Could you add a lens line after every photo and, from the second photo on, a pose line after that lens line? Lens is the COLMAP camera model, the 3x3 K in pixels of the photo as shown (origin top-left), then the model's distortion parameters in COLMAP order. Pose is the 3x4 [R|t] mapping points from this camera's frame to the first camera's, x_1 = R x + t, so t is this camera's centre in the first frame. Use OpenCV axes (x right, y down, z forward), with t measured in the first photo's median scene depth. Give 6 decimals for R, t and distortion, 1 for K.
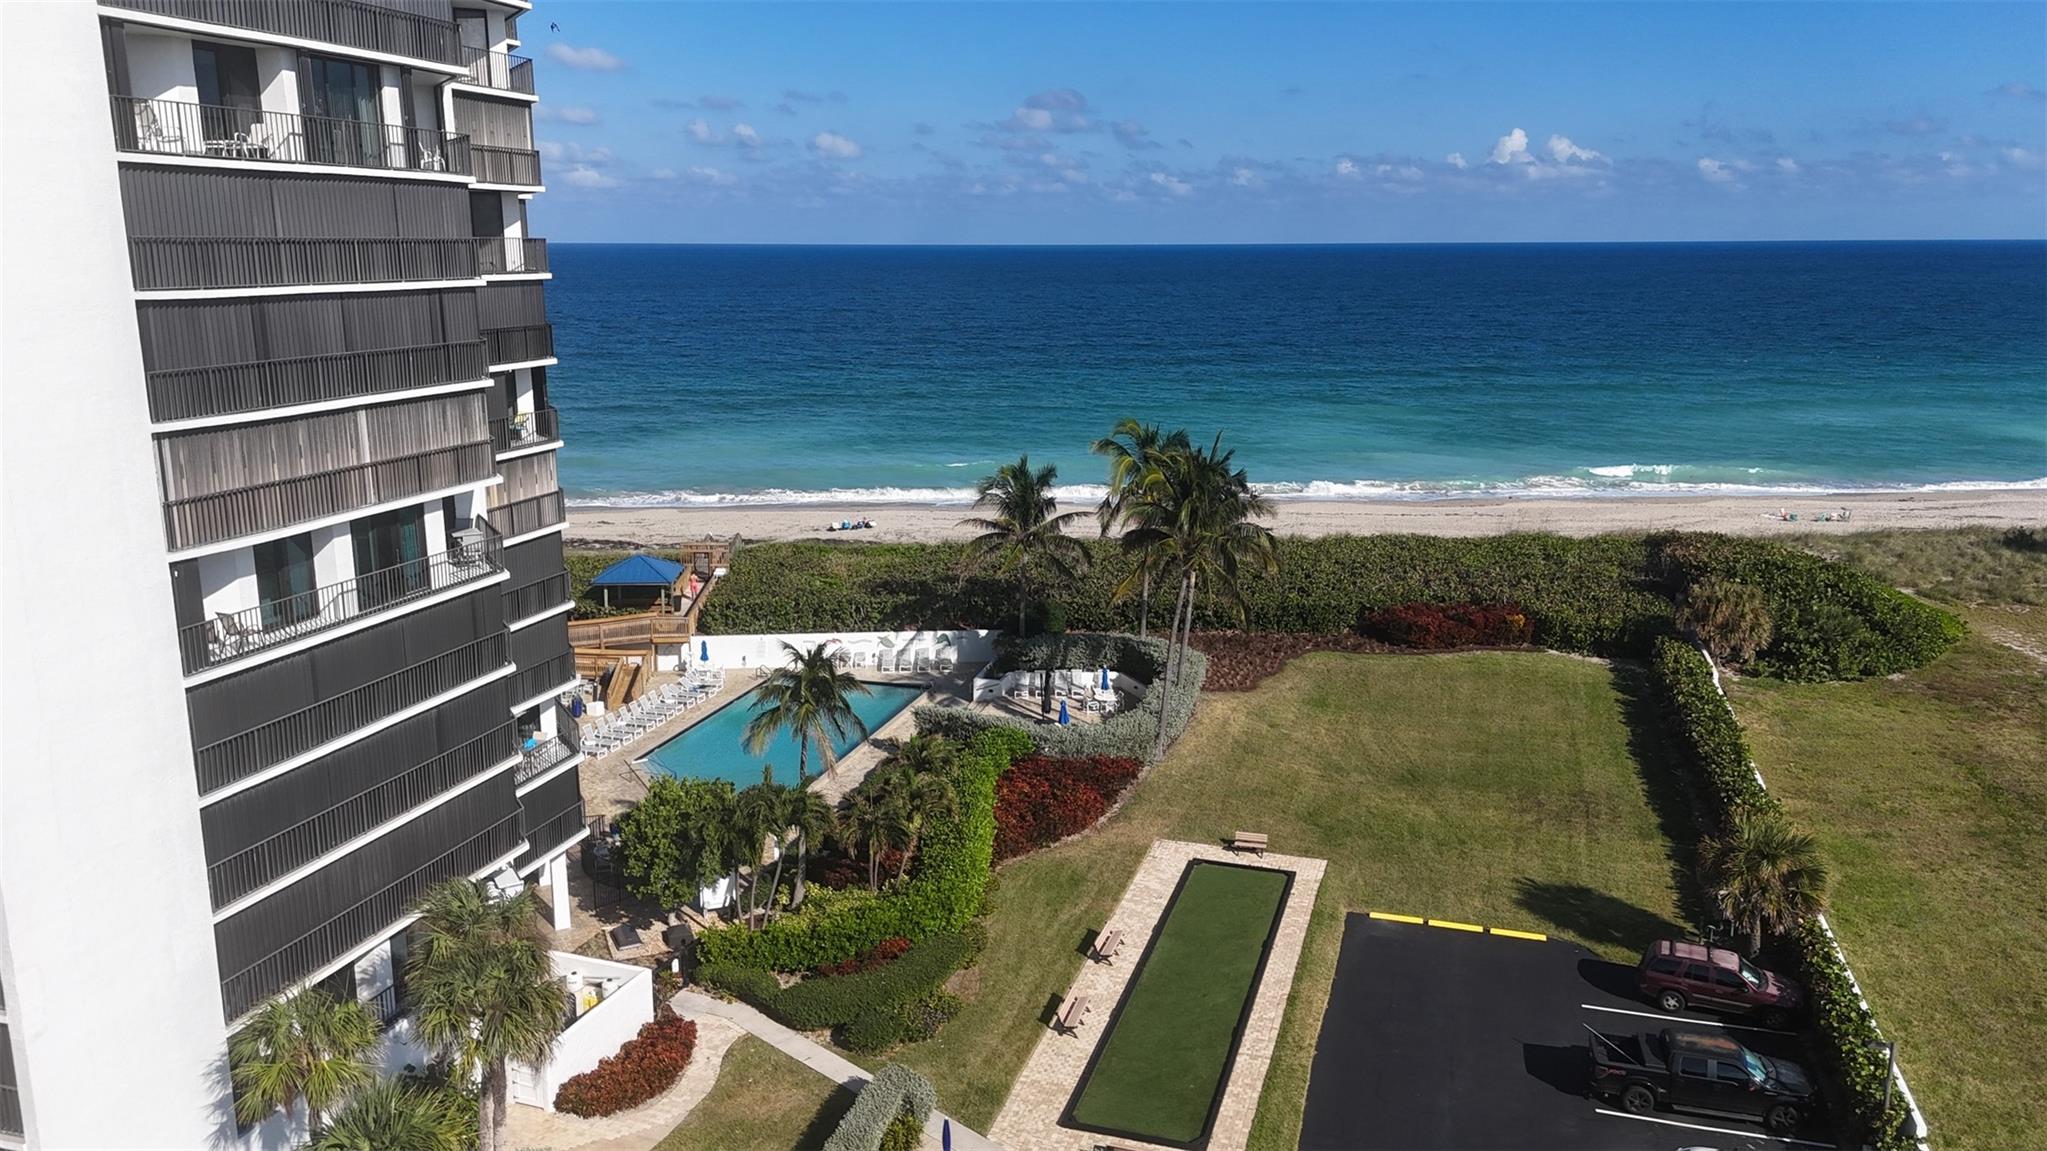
lens RADIAL K [[1509.1, 0, 1021.4], [0, 1509.1, 572.2], [0, 0, 1]] dist [0.085446, -0.084204]
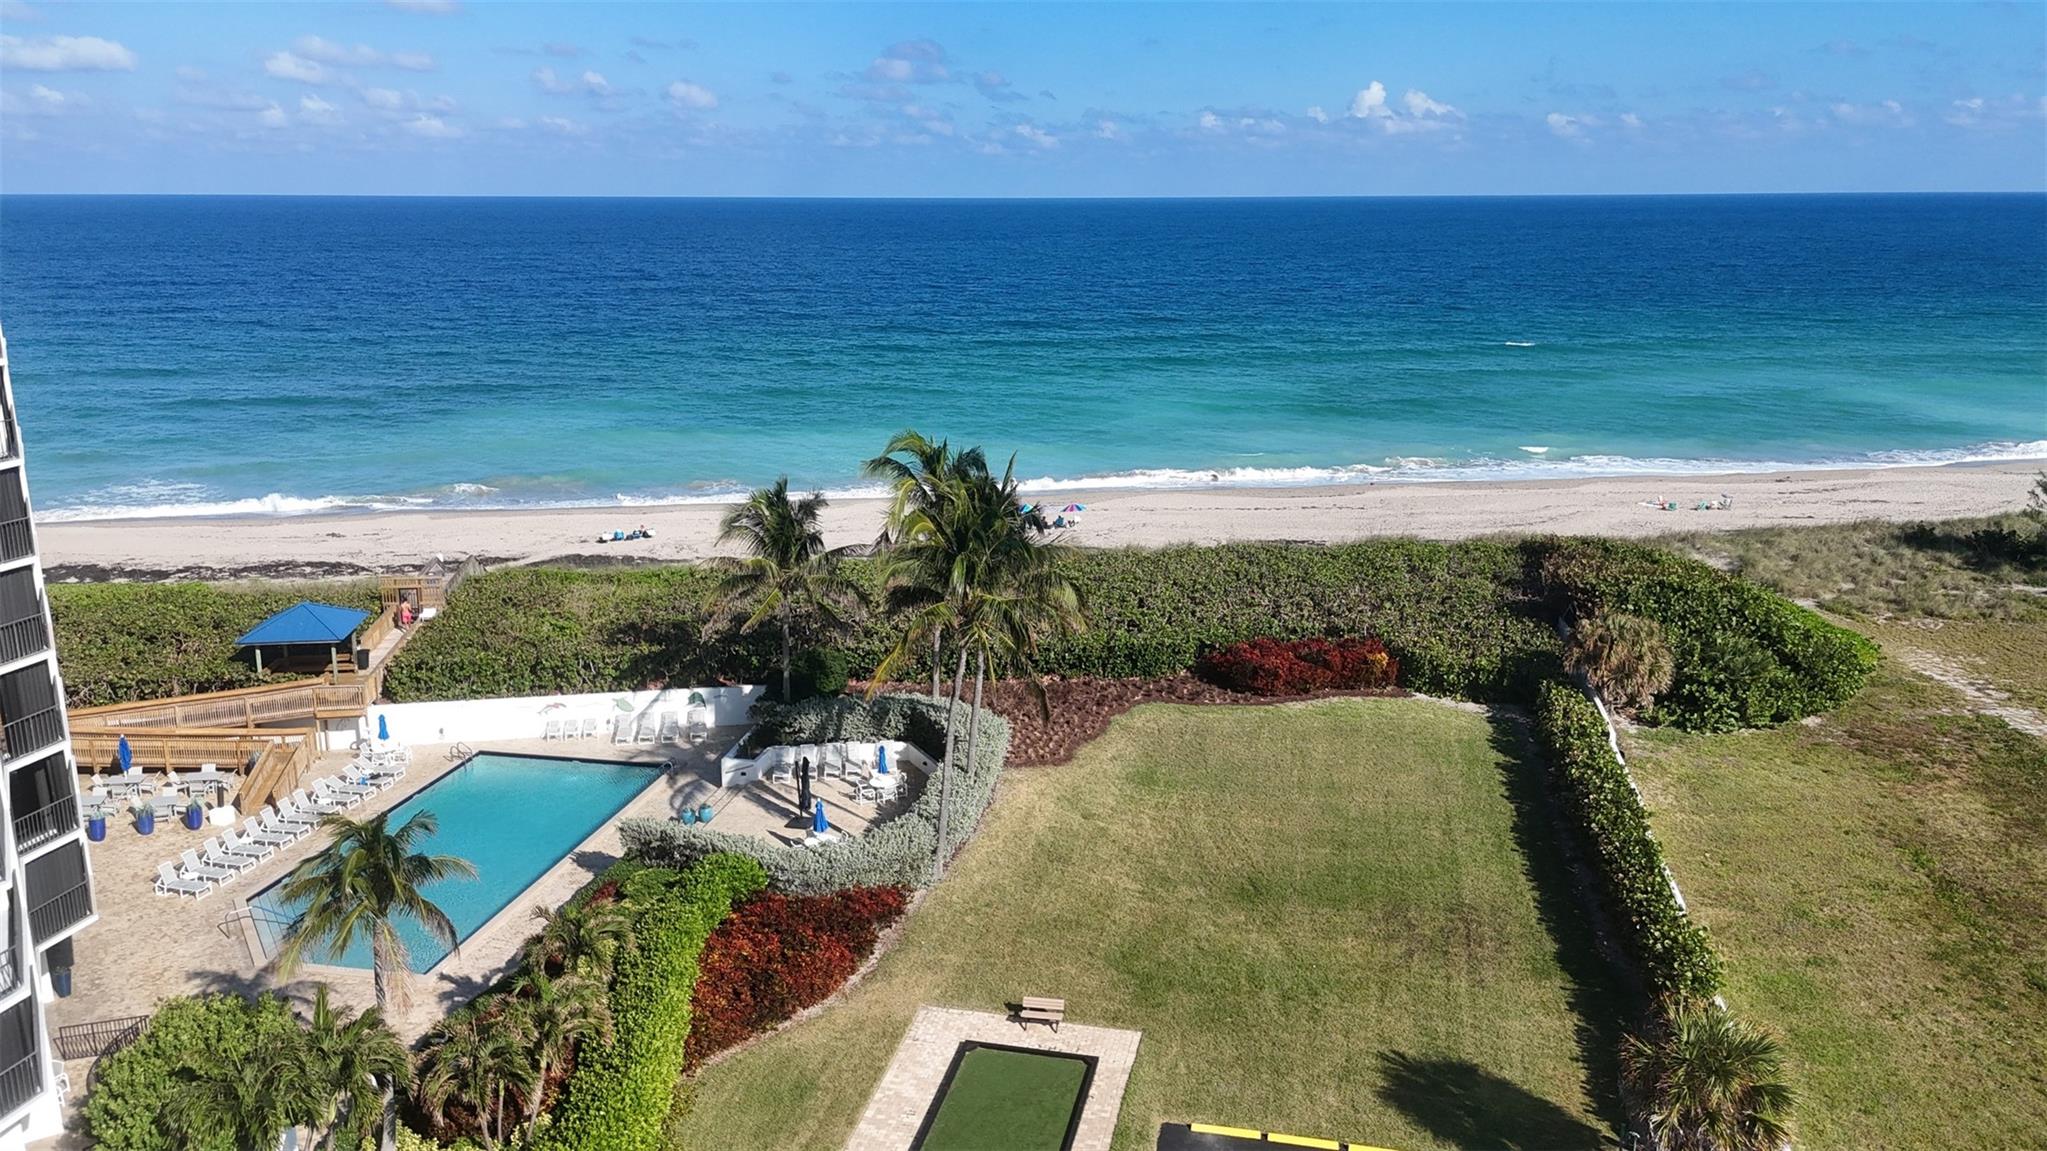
lens RADIAL K [[1509.1, 0, 1021.4], [0, 1509.1, 572.2], [0, 0, 1]] dist [0.085446, -0.084204]
pose [[0.996466, -0.021476, 0.081202, 0.062790], [0.019115, 0.999375, 0.029747, -0.048537], [-0.081790, -0.028089, 0.996254, 0.186320]]
